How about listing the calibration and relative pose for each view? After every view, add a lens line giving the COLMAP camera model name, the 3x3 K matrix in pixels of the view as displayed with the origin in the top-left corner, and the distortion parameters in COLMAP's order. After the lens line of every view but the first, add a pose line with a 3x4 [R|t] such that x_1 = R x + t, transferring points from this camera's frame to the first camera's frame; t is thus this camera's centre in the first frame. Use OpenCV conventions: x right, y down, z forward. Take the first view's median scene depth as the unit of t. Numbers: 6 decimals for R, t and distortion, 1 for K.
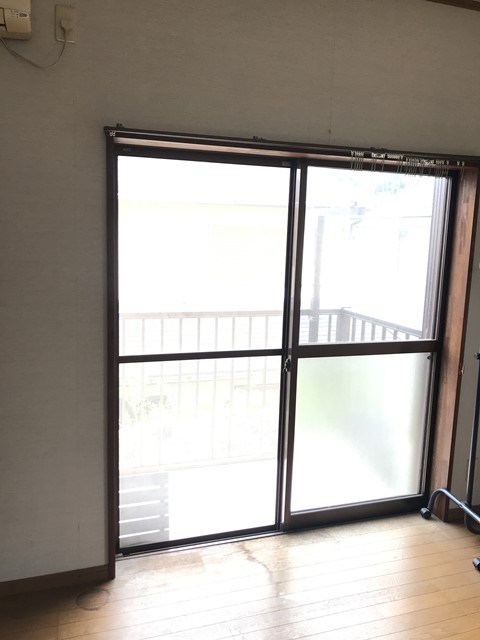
lens RADIAL K [[516.7, 0, 242.1], [0, 516.7, 301.5], [0, 0, 1]] dist [-0.002345, -0.014890]
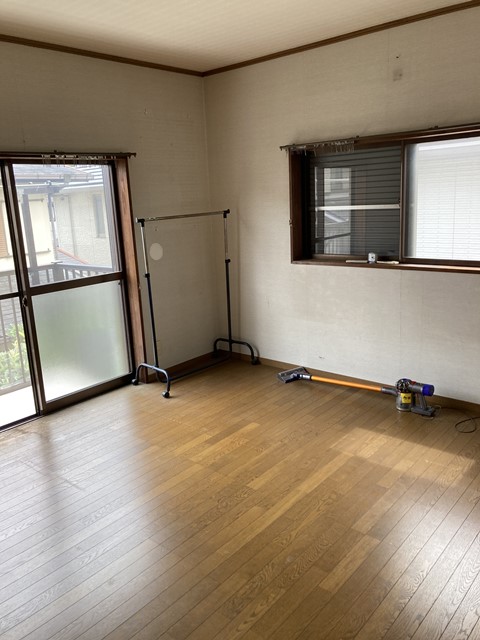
lens RADIAL K [[582.2, 0, 240.0], [0, 582.2, 320.0], [0, 0, 1]] dist [0.109246, -0.005188]
pose [[0.864411, -0.189534, 0.465694, -0.167302], [0.152744, 0.981444, 0.115921, 0.069233], [-0.479023, -0.029072, 0.877321, -0.731317]]
